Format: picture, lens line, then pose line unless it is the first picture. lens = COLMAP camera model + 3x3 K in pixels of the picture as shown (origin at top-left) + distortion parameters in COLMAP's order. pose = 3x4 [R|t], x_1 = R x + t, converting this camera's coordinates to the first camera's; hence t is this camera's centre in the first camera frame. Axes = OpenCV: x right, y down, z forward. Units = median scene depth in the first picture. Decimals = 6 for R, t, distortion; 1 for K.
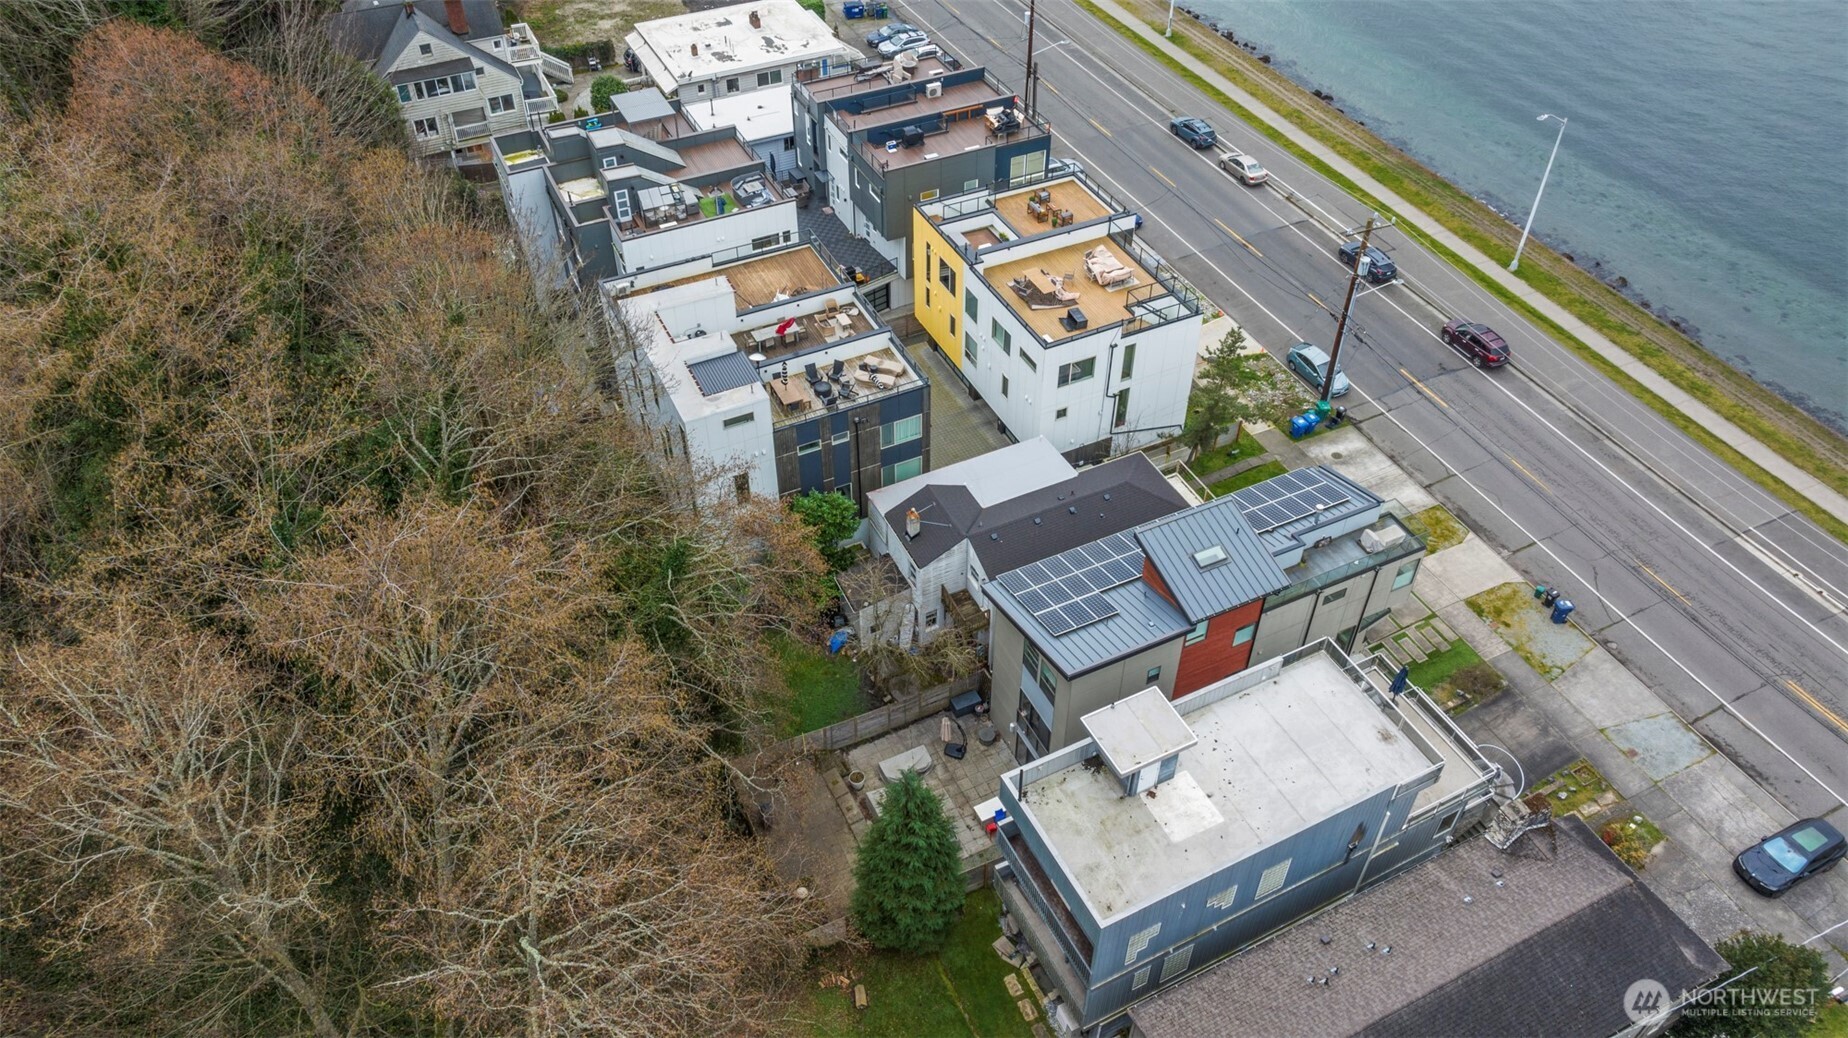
lens RADIAL K [[1319.6, 0, 929.0], [0, 1319.6, 494.1], [0, 0, 1]] dist [-0.024207, -0.005773]
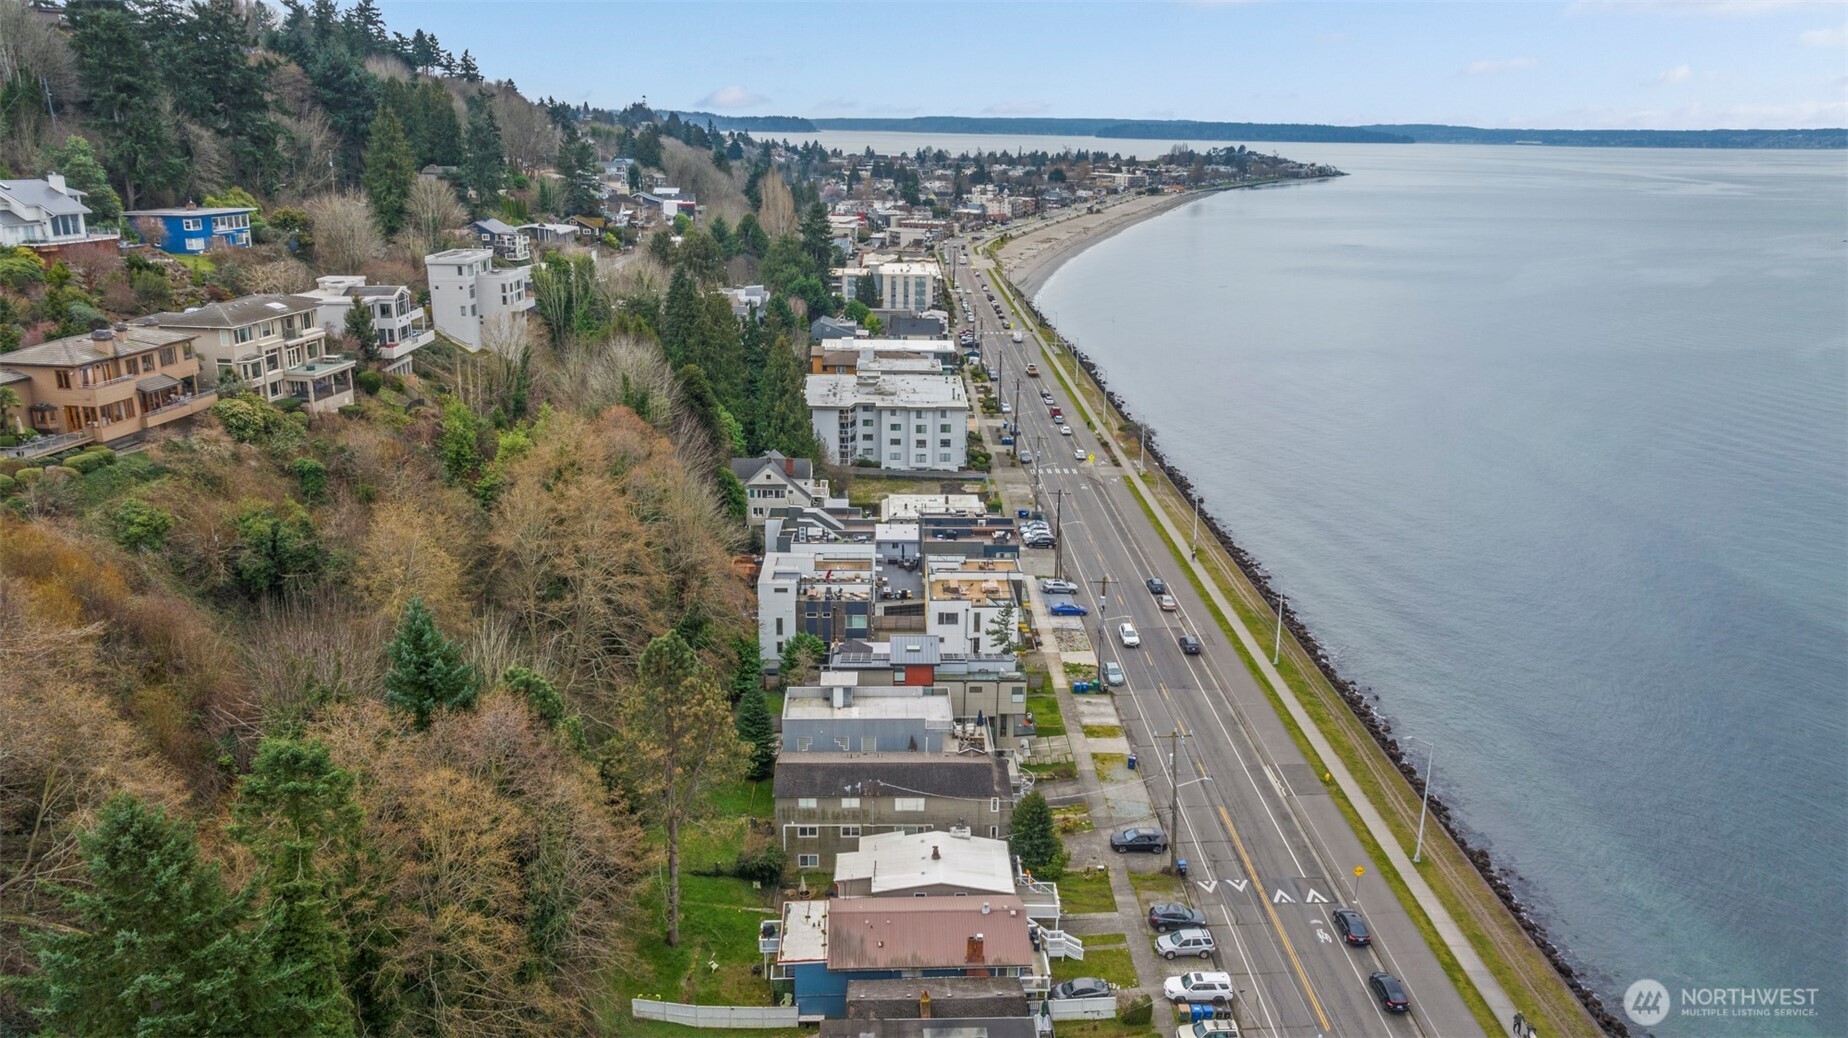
lens RADIAL K [[1297.5, 0, 932.1], [0, 1297.5, 517.1], [0, 0, 1]] dist [-0.014701, 0.002250]
pose [[0.912178, 0.129539, -0.388781, 0.775737], [-0.285942, 0.880792, -0.377417, 0.492082], [0.293545, 0.455440, 0.840479, -0.733497]]
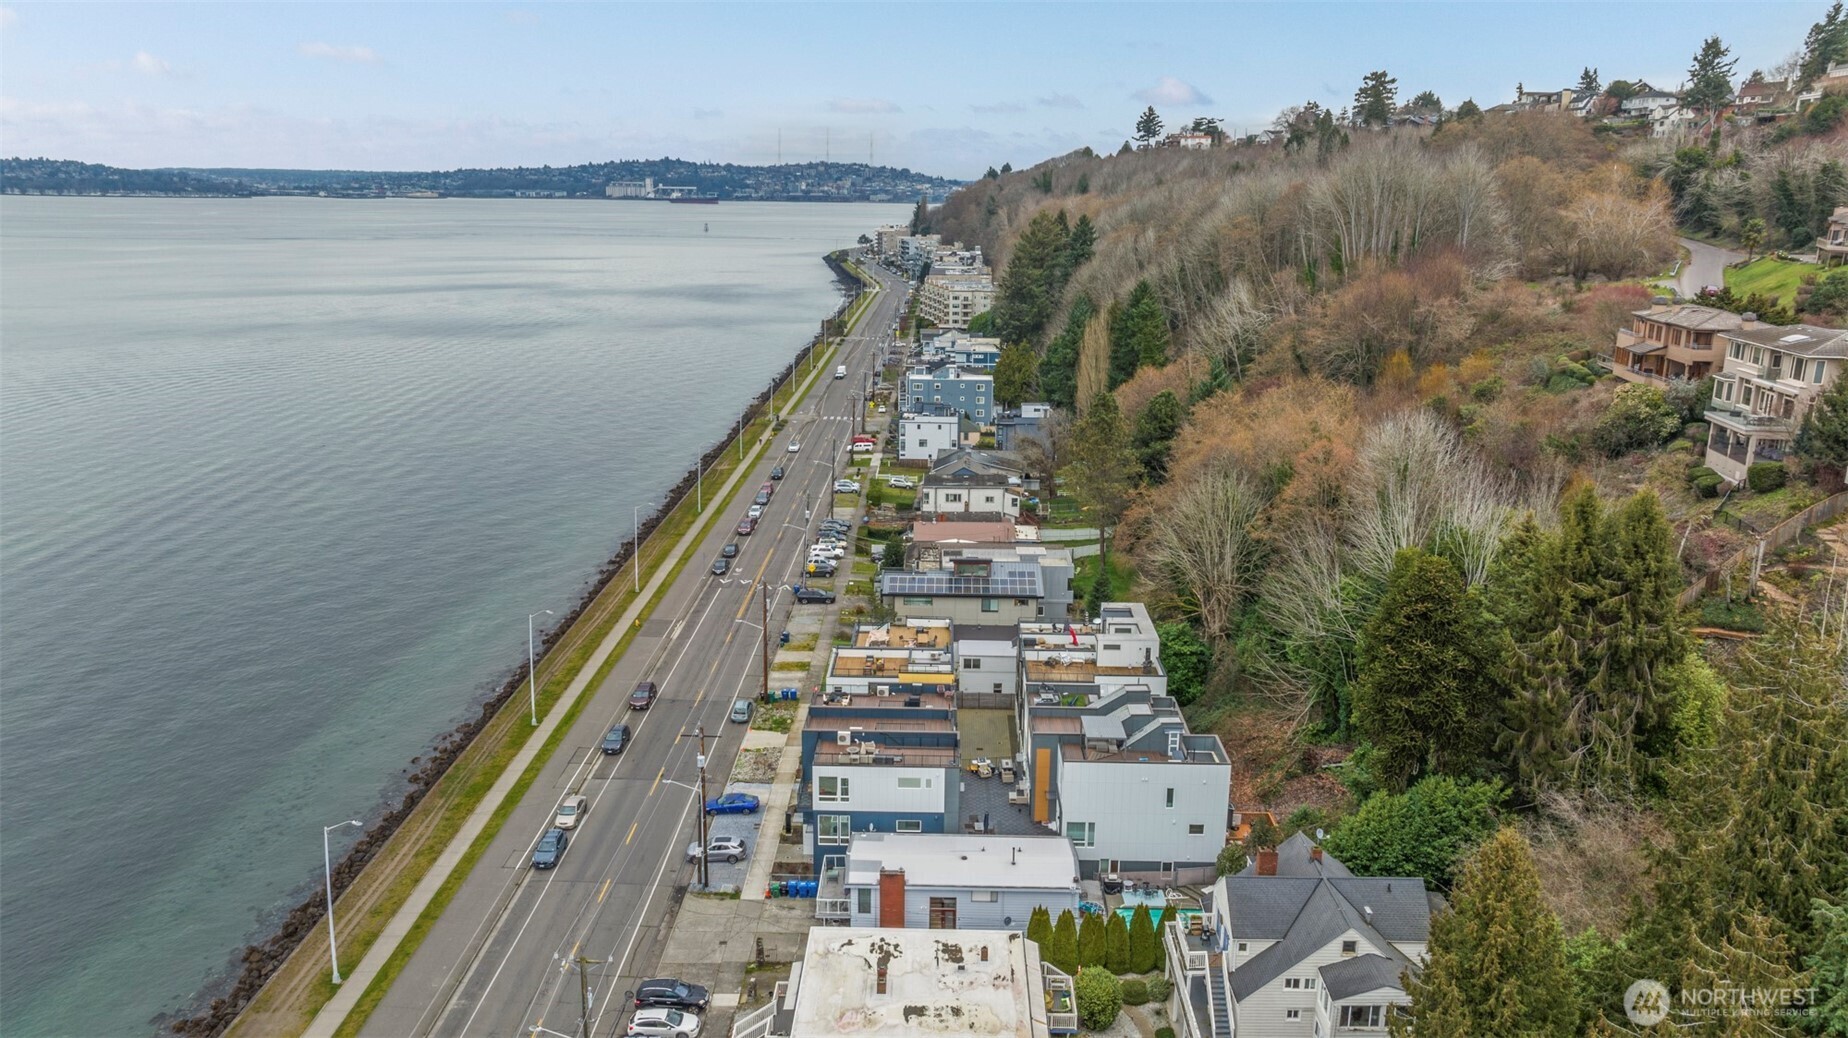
lens RADIAL K [[1297.5, 0, 932.1], [0, 1297.5, 517.1], [0, 0, 1]] dist [-0.014701, 0.002250]
pose [[-0.892638, -0.125587, 0.432927, -0.605031], [0.292525, 0.569332, 0.768304, -1.457530], [-0.342968, 0.812459, -0.471470, 1.547457]]
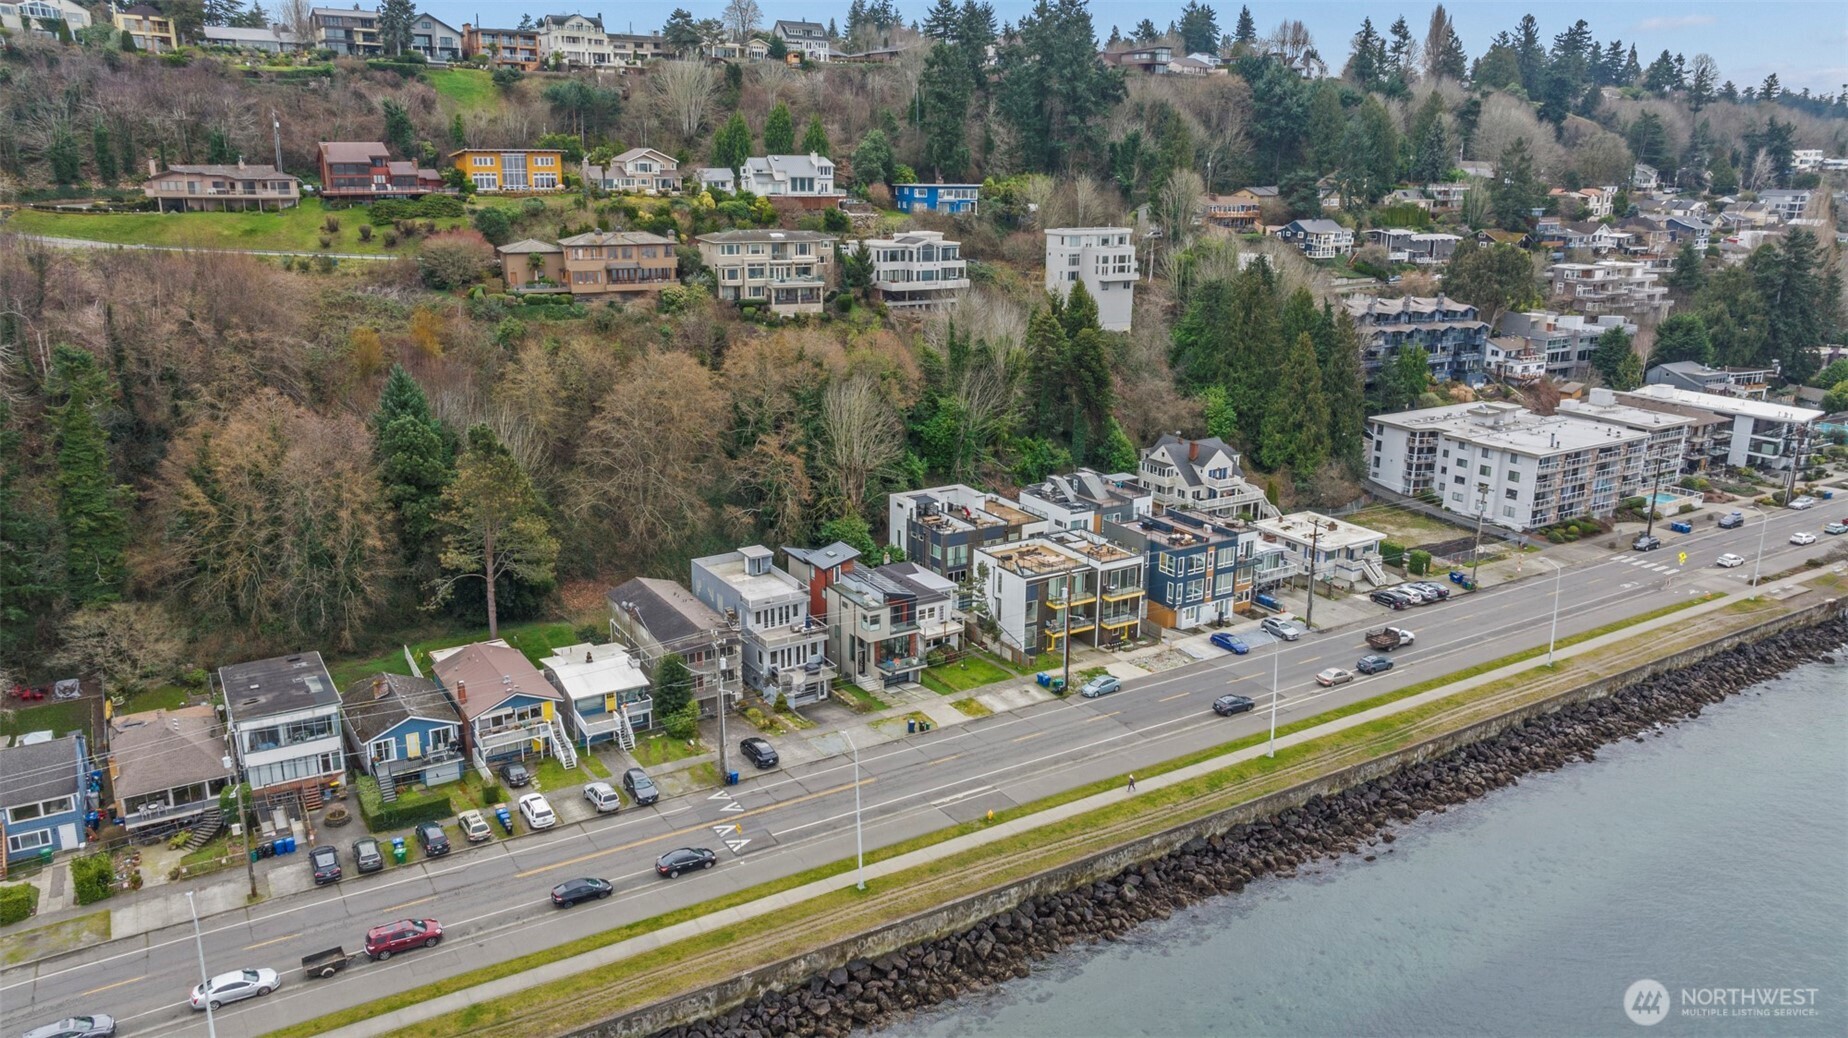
lens RADIAL K [[1297.5, 0, 932.1], [0, 1297.5, 517.1], [0, 0, 1]] dist [-0.014701, 0.002250]
pose [[0.105524, 0.270471, -0.956927, 1.861016], [-0.679153, 0.722514, 0.129323, -0.330075], [0.726372, 0.636253, 0.259934, 0.295728]]
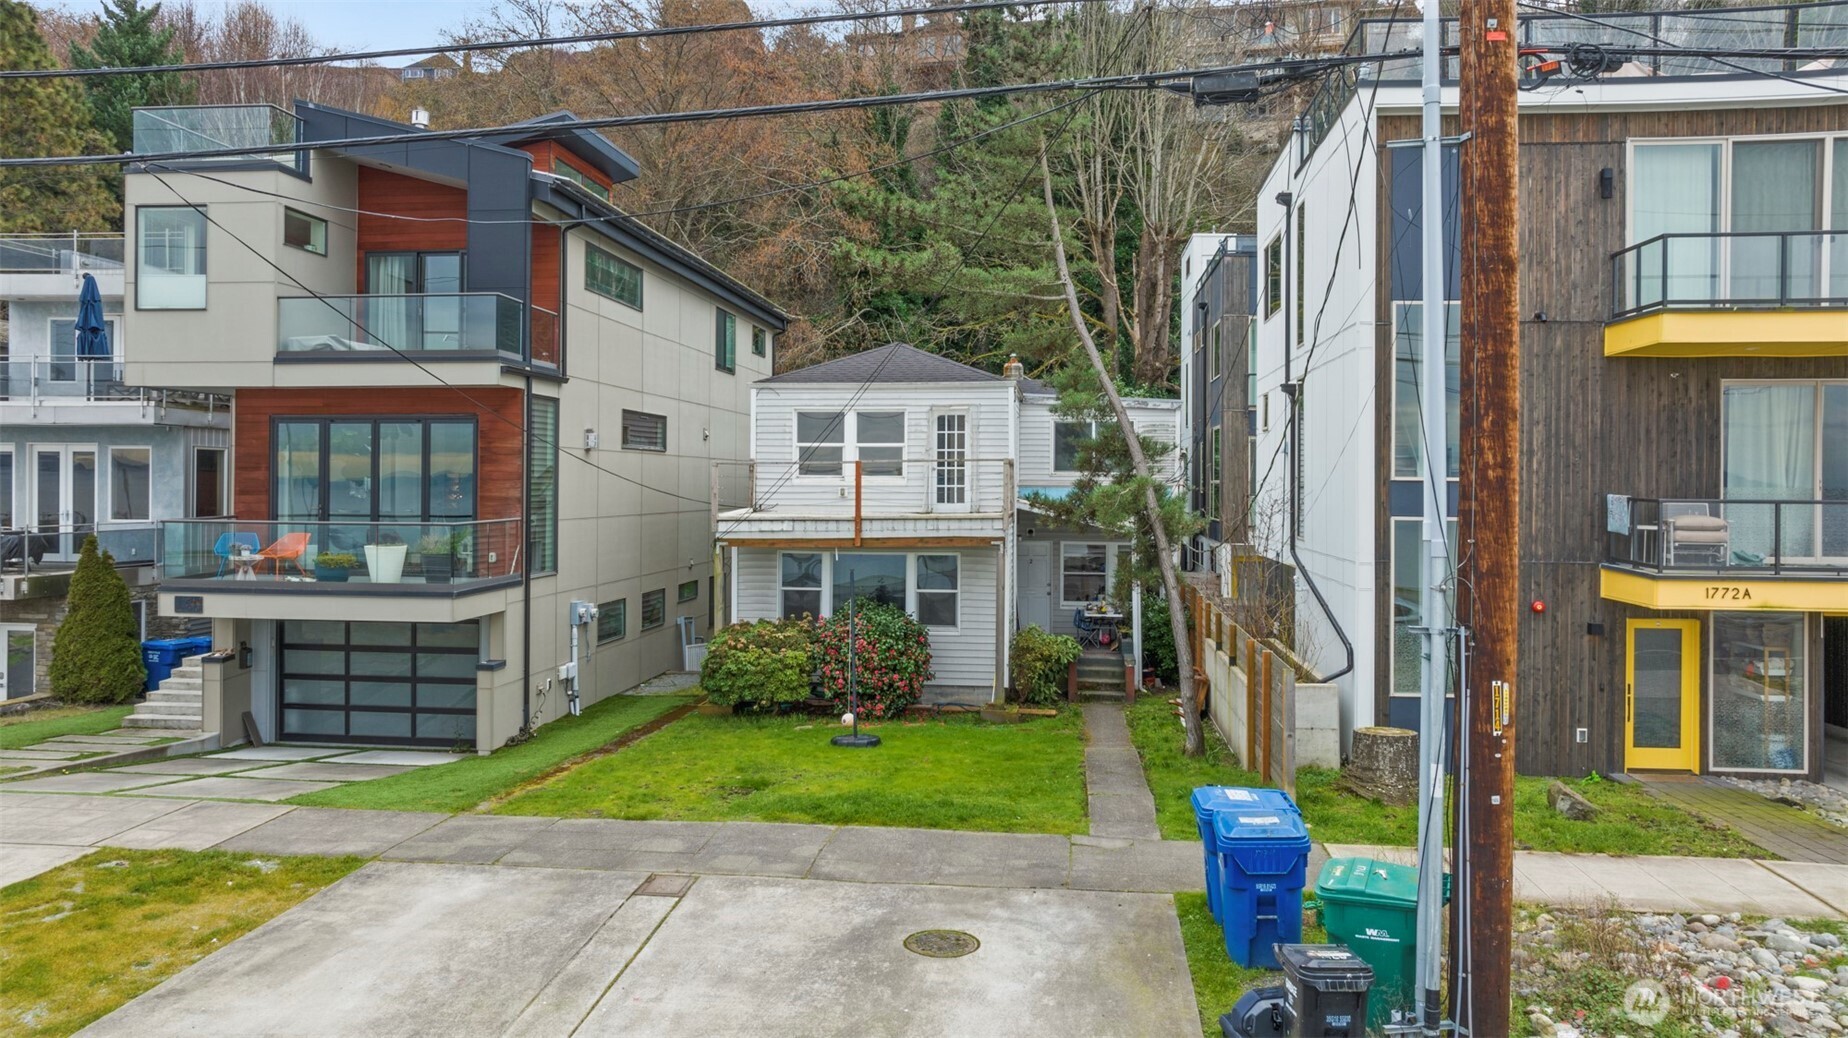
lens RADIAL K [[1322.4, 0, 925.1], [0, 1322.4, 479.3], [0, 0, 1]] dist [-0.025404, -0.002583]
pose [[-0.538228, -0.010111, -0.842739, 0.419358], [-0.573436, 0.737186, 0.357389, -0.112059], [0.617642, 0.675614, -0.402572, 0.997937]]
